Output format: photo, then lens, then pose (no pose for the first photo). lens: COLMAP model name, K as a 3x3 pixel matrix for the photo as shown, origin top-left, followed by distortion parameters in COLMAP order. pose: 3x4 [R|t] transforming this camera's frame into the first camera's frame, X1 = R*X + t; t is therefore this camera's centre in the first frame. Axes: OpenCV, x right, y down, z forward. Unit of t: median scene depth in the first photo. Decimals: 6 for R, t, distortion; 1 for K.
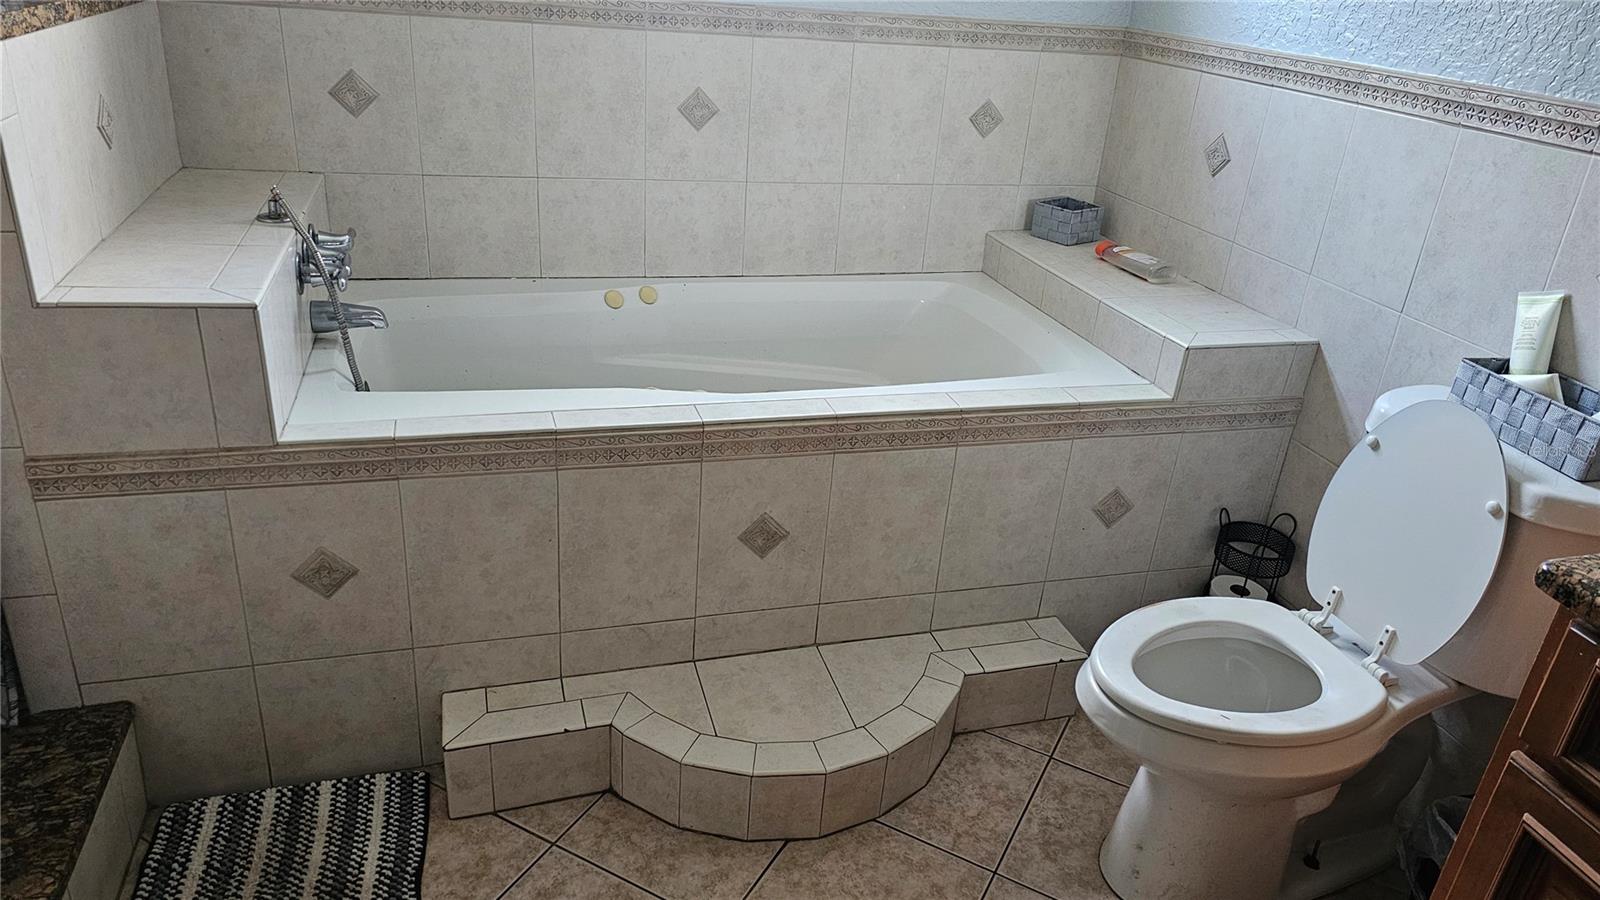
lens RADIAL K [[1073.5, 0, 818.0], [0, 1073.5, 445.9], [0, 0, 1]] dist [0.095185, -0.105944]
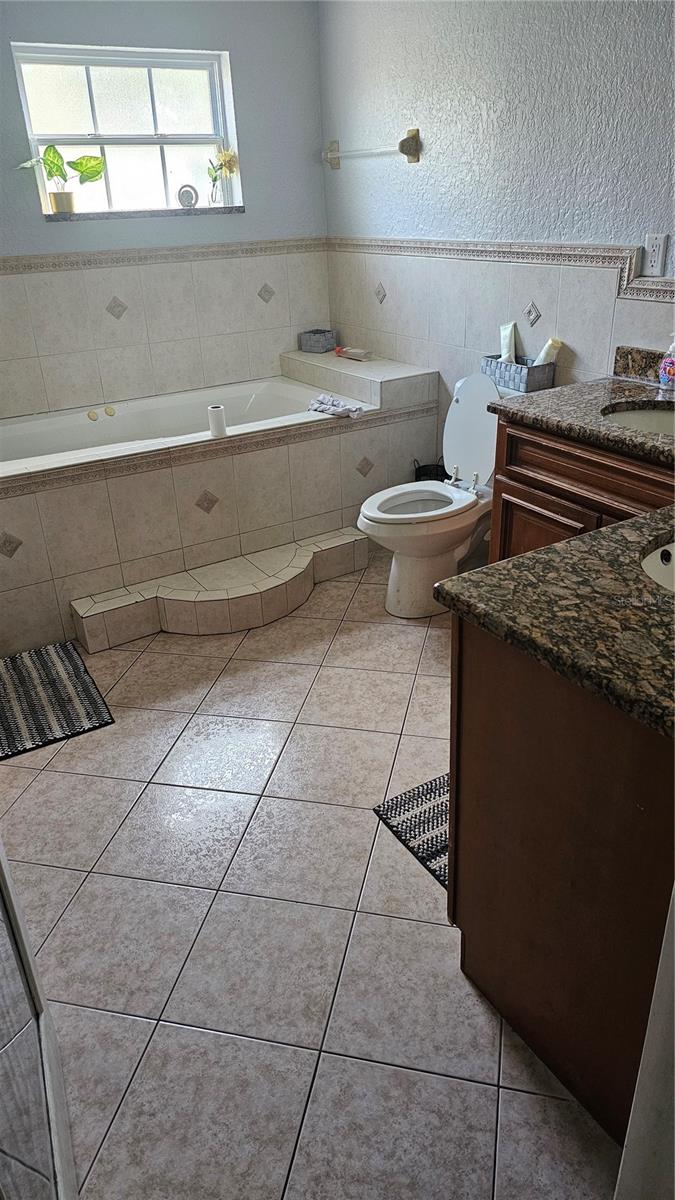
lens RADIAL K [[805.1, 0, 340.5], [0, 805.1, 603.1], [0, 0, 1]] dist [0.095185, -0.105944]
pose [[0.961144, -0.213259, 0.175279, -0.115762], [0.206658, 0.976849, 0.055306, 0.238271], [-0.183016, -0.016934, 0.982964, -0.591253]]
